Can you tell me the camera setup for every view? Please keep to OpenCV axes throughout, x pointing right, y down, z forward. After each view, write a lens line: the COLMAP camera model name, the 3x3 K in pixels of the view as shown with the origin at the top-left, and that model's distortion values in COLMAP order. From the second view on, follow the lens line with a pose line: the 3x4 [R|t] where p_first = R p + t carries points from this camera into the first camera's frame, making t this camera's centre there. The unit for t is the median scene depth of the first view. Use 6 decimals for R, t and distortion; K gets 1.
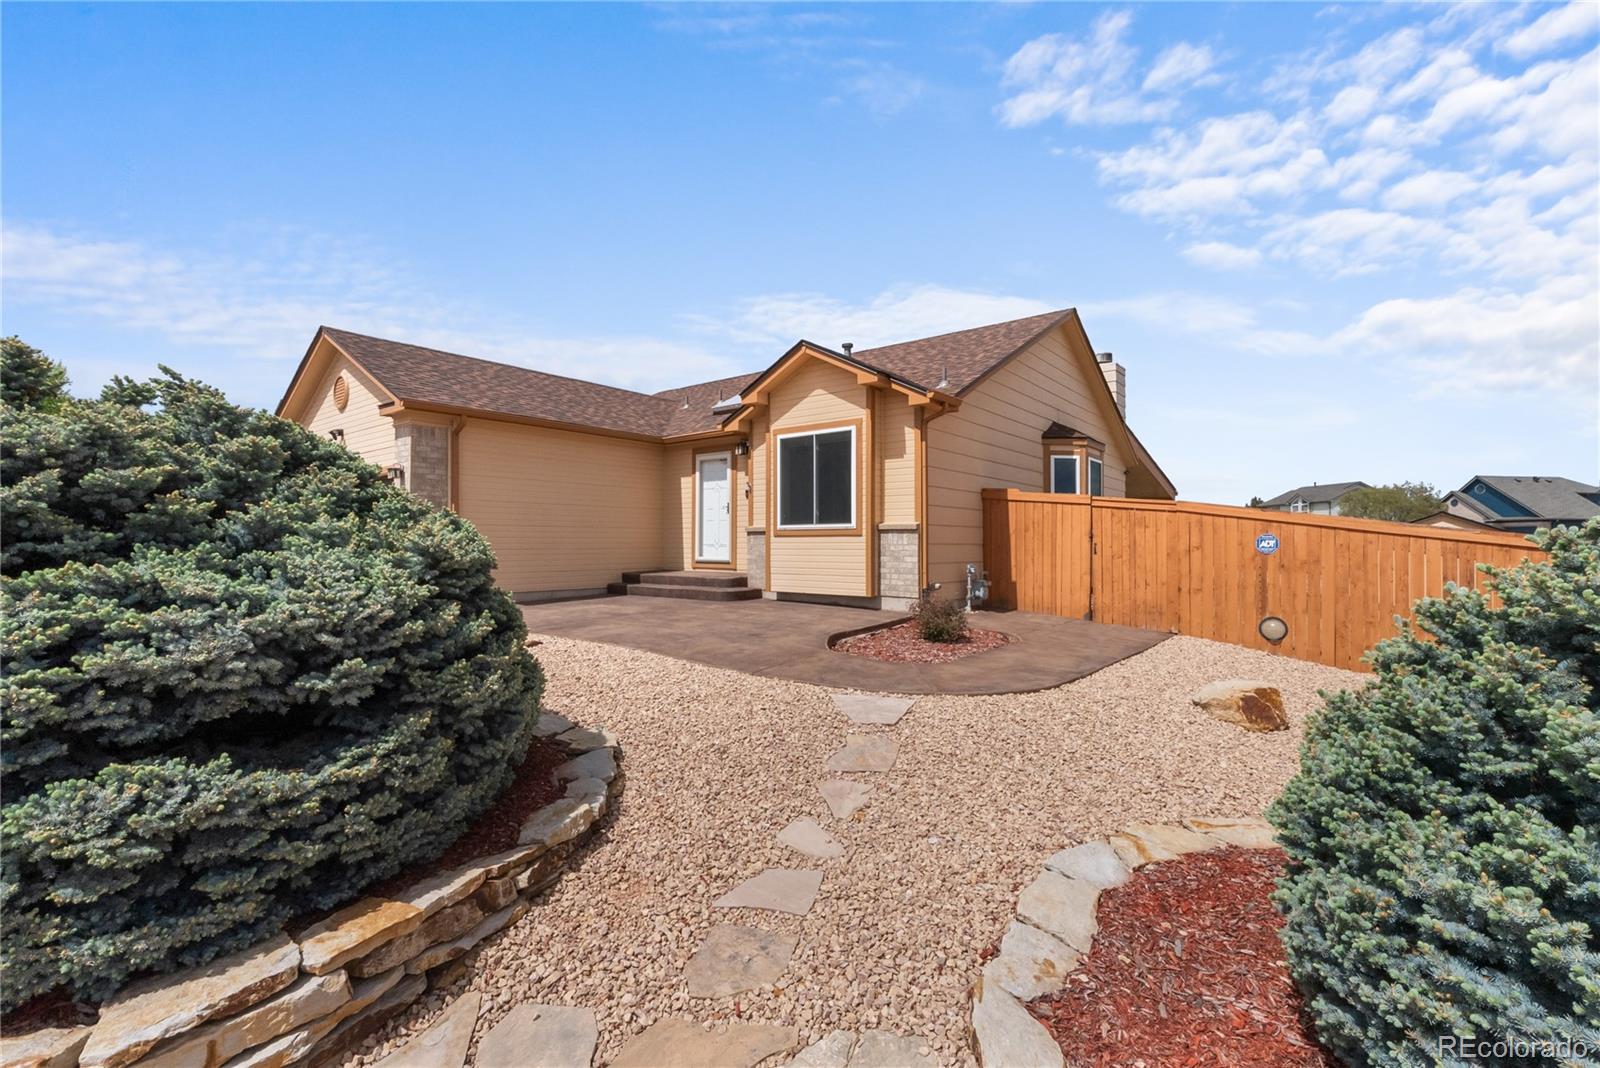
lens RADIAL K [[703.1, 0, 800.7], [0, 703.1, 536.8], [0, 0, 1]] dist [-0.009834, -0.000058]
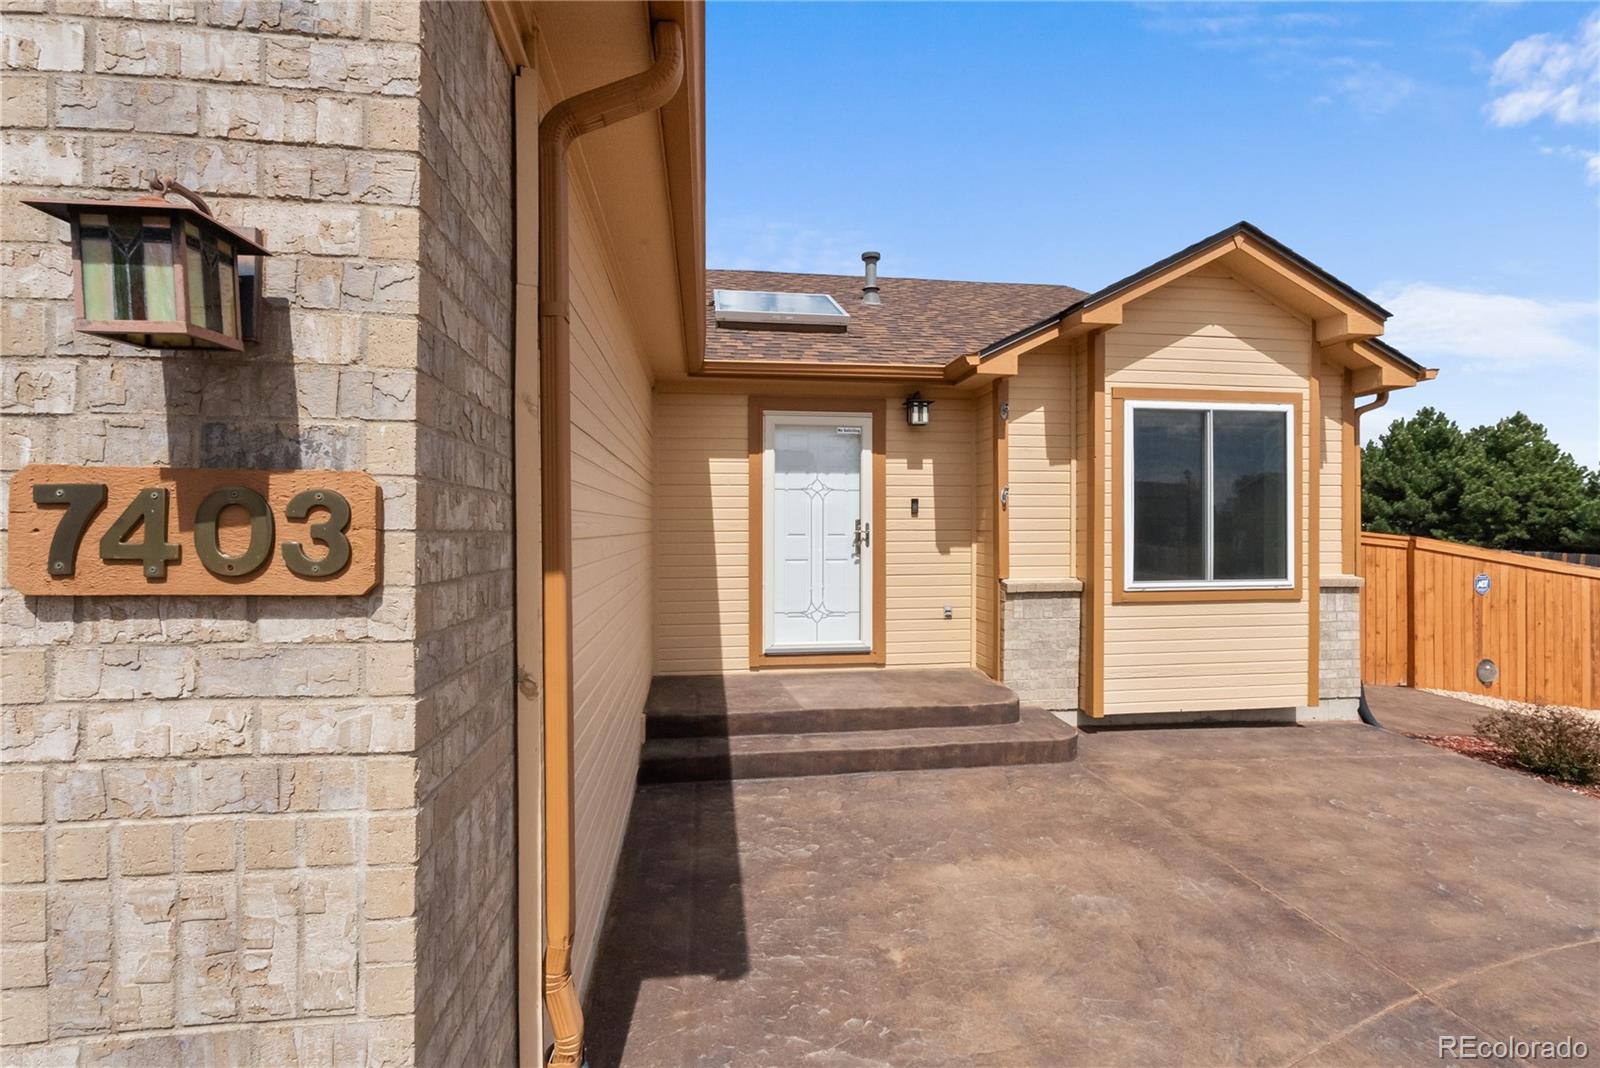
lens RADIAL K [[703.1, 0, 799.7], [0, 703.1, 524.7], [0, 0, 1]] dist [-0.009834, -0.000058]
pose [[0.698851, -0.001416, 0.715266, -0.572217], [-0.008128, 0.999918, 0.009921, -0.062205], [-0.715222, -0.012747, 0.698782, 0.854137]]
